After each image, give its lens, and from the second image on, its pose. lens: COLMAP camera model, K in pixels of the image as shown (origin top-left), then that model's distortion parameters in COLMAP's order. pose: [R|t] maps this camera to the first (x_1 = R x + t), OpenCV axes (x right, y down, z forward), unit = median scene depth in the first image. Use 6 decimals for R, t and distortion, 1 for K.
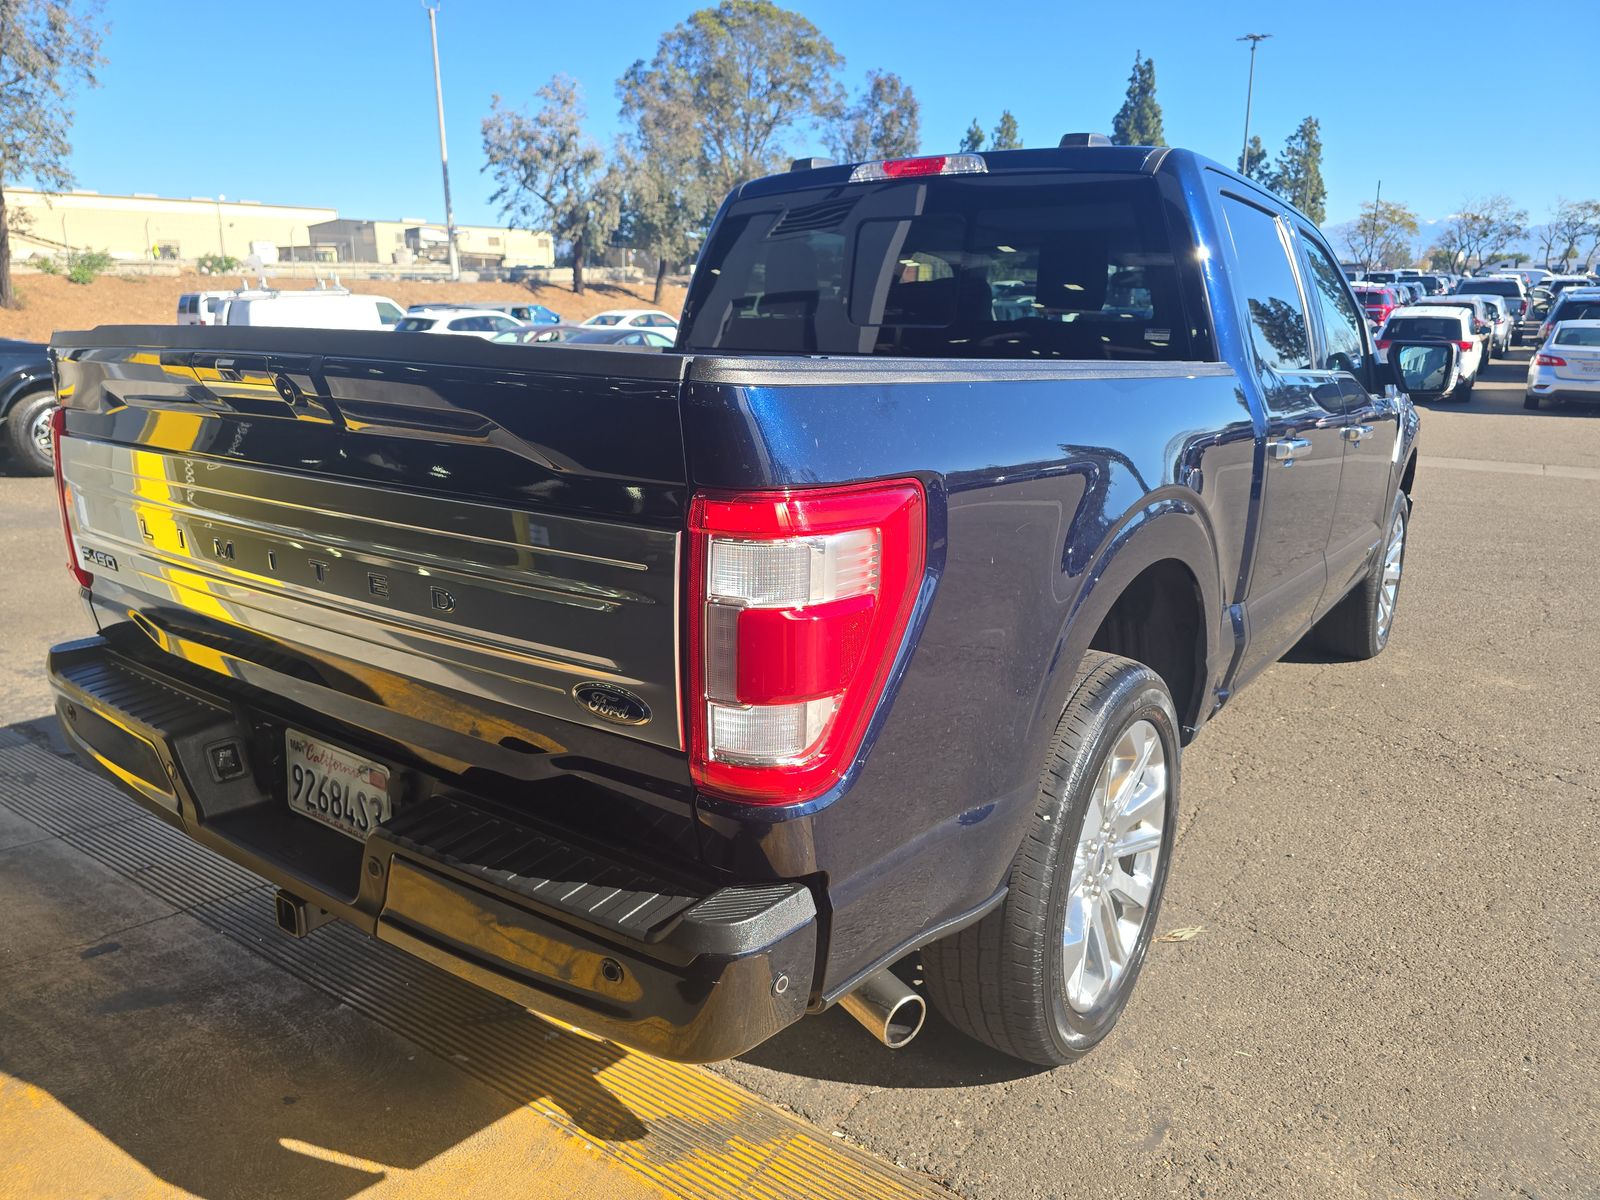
lens RADIAL K [[1082.8, 0, 786.5], [0, 1082.8, 610.6], [0, 0, 1]] dist [0.026750, -0.022735]
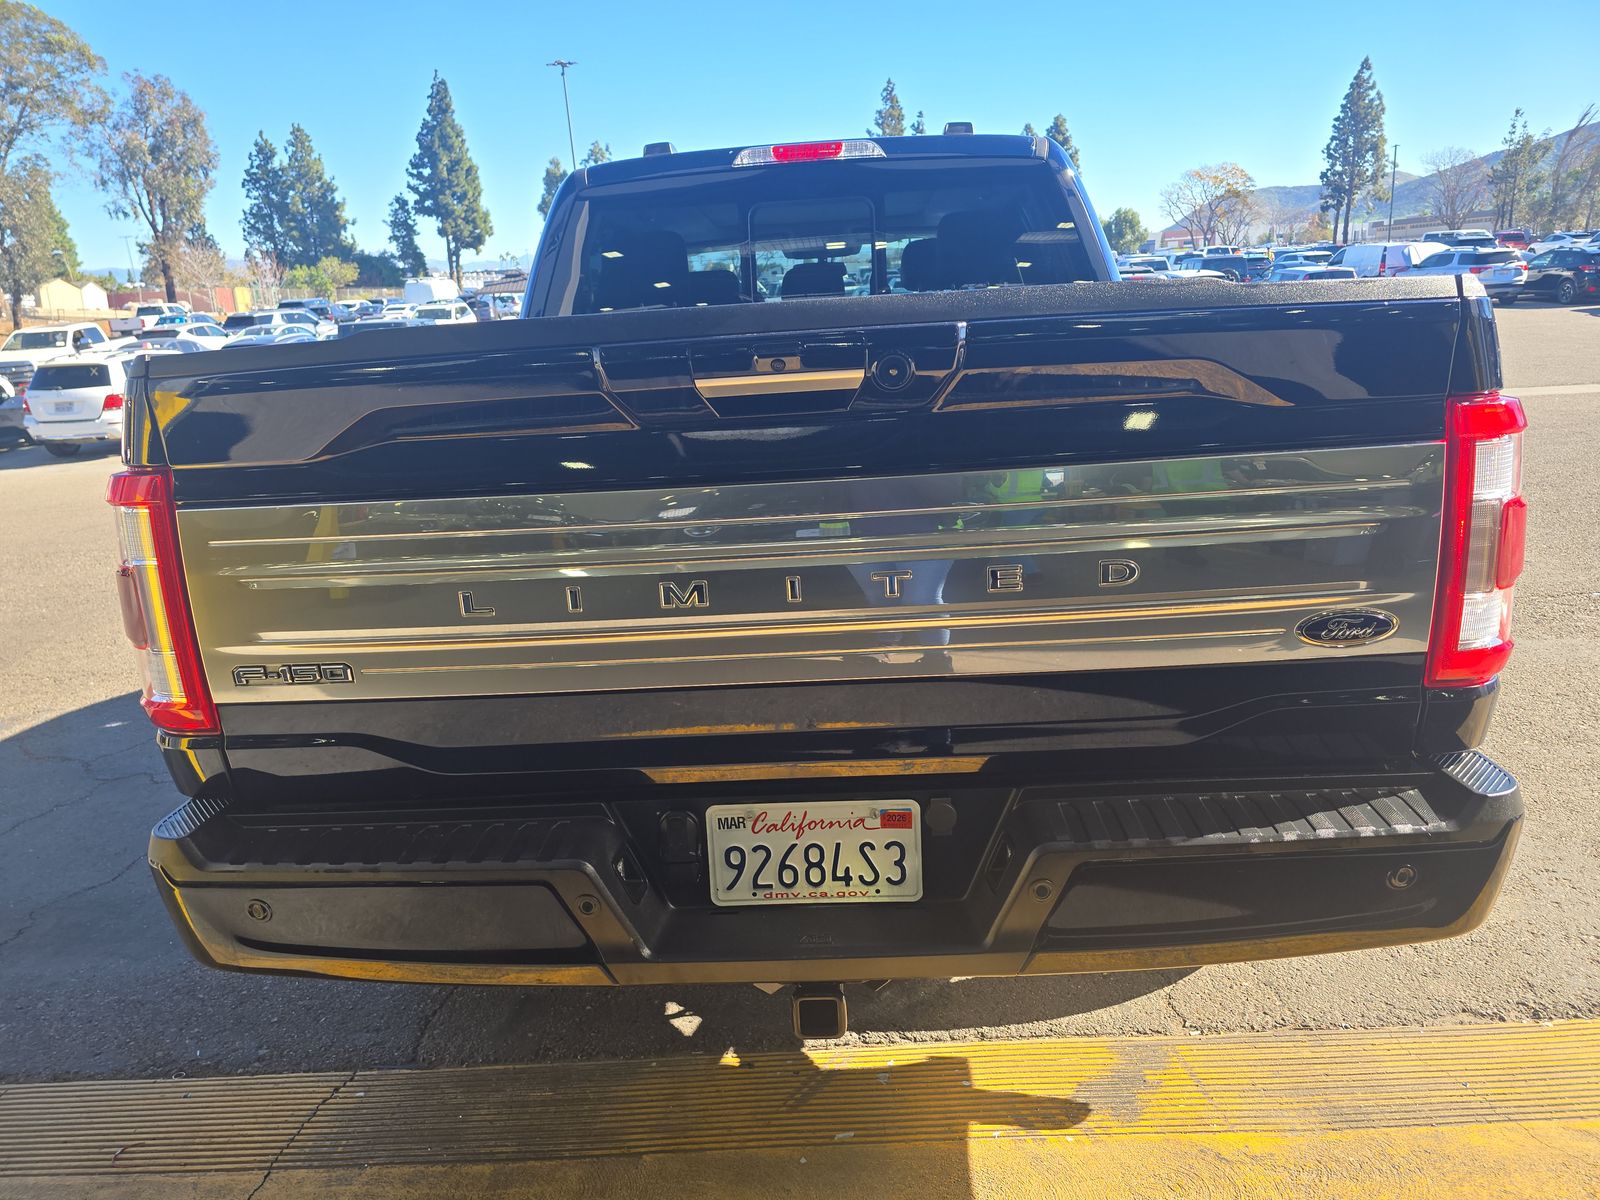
lens RADIAL K [[1082.8, 0, 791.7], [0, 1082.8, 594.0], [0, 0, 1]] dist [0.026750, -0.022735]
pose [[0.833276, -0.194608, 0.517473, -0.690003], [0.208883, 0.977442, 0.031231, -0.051004], [-0.511878, 0.082067, 0.855129, 0.231685]]
